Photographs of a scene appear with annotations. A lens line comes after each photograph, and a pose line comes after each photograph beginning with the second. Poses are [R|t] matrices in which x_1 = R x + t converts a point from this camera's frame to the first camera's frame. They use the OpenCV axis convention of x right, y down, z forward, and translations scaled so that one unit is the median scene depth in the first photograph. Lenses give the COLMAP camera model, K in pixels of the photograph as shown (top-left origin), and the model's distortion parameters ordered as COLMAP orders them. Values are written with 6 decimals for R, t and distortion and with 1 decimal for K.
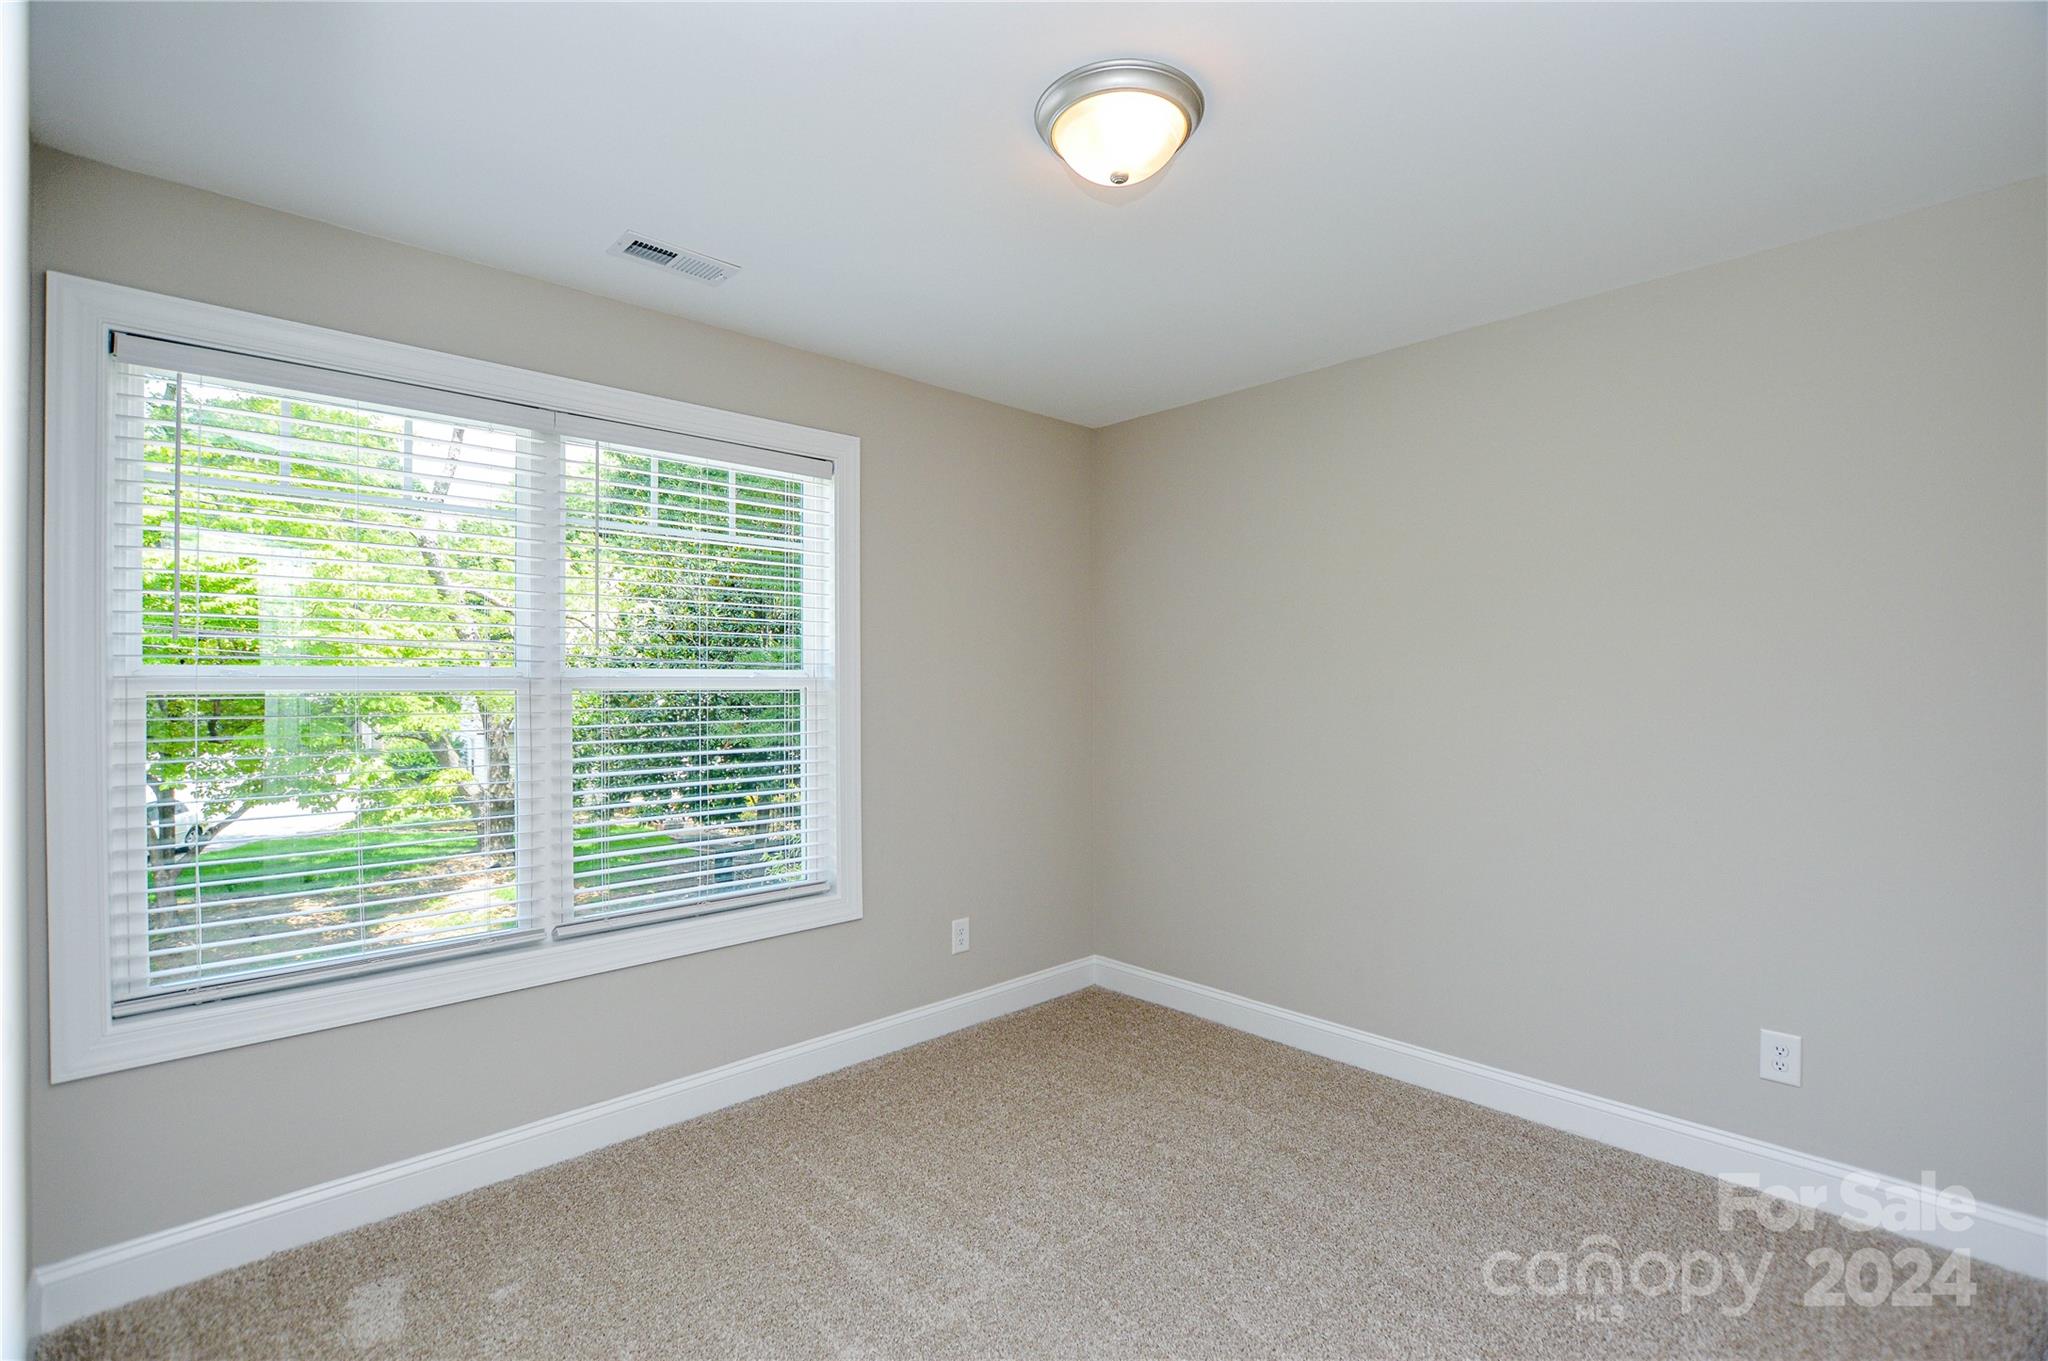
lens RADIAL K [[933.1, 0, 1029.5], [0, 933.1, 678.7], [0, 0, 1]] dist [-0.027097, 0.001445]
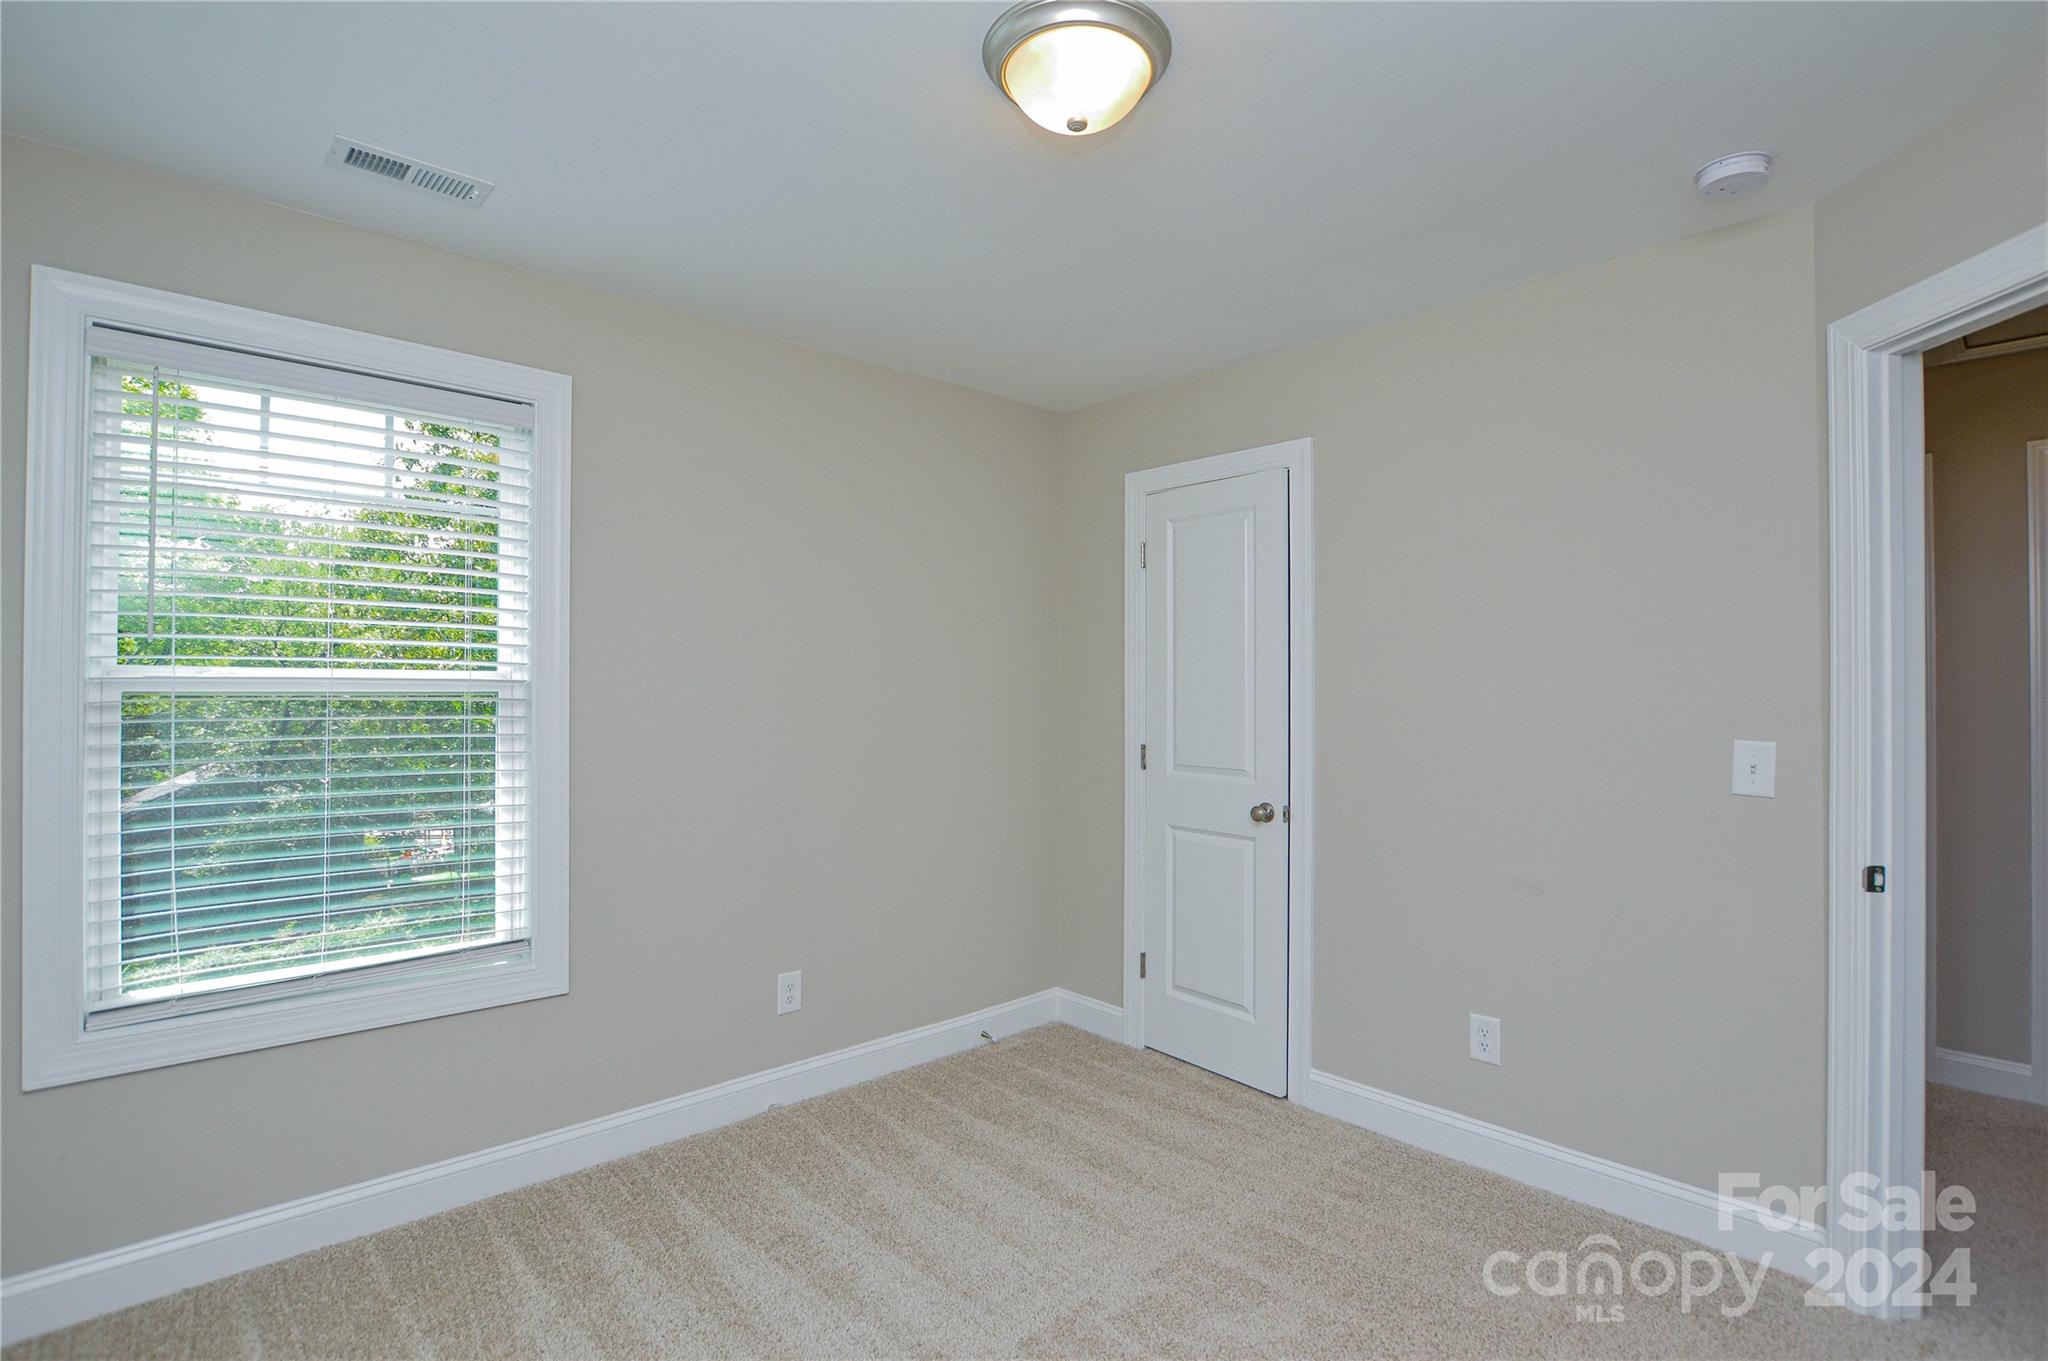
lens RADIAL K [[963.4, 0, 1034.3], [0, 963.4, 692.2], [0, 0, 1]] dist [-0.040089, 0.000979]
pose [[0.999582, 0.004311, -0.028594, 0.085935], [-0.004065, 0.999954, 0.008652, -0.000205], [0.028630, -0.008532, 0.999554, 0.077787]]
